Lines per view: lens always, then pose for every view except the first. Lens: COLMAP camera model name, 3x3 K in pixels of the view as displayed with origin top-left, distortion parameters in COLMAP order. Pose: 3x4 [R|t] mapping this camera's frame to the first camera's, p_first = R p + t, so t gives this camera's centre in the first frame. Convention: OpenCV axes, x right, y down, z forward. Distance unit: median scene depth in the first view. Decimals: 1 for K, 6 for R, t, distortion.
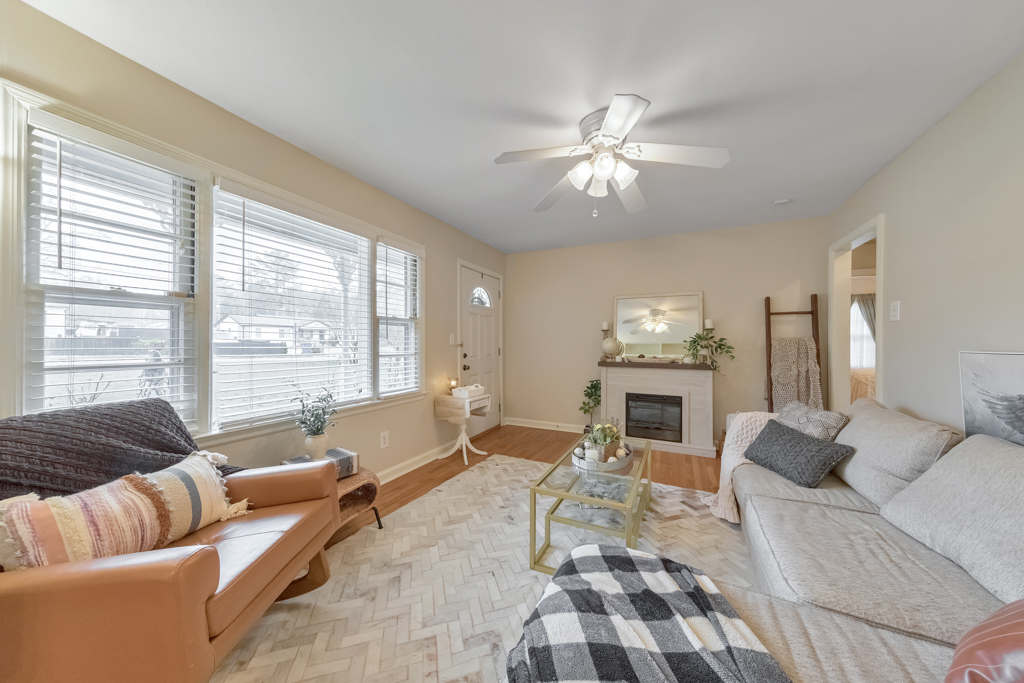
lens RADIAL K [[336.3, 0, 512.0], [0, 336.3, 341.5], [0, 0, 1]] dist [0.000391, -0.000004]
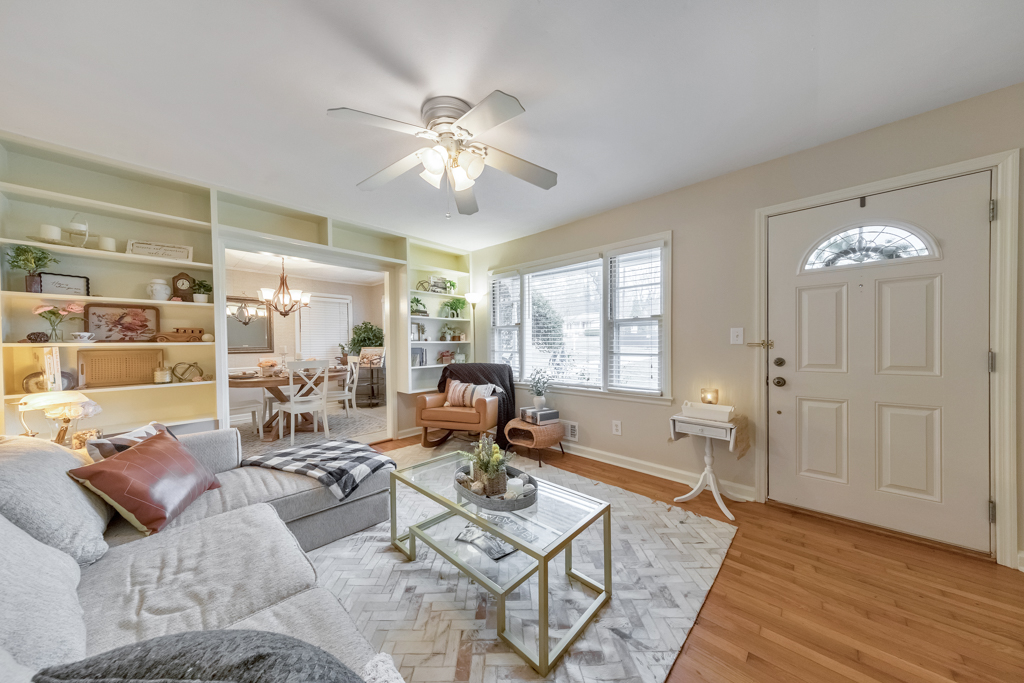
lens RADIAL K [[324.8, 0, 513.9], [0, 324.8, 340.3], [0, 0, 1]] dist [0.002028, 0.000081]
pose [[-0.276671, -0.007023, -0.960939, 0.678803], [0.008856, 0.999912, -0.009857, 0.006238], [0.960924, -0.011237, -0.276584, 0.864207]]
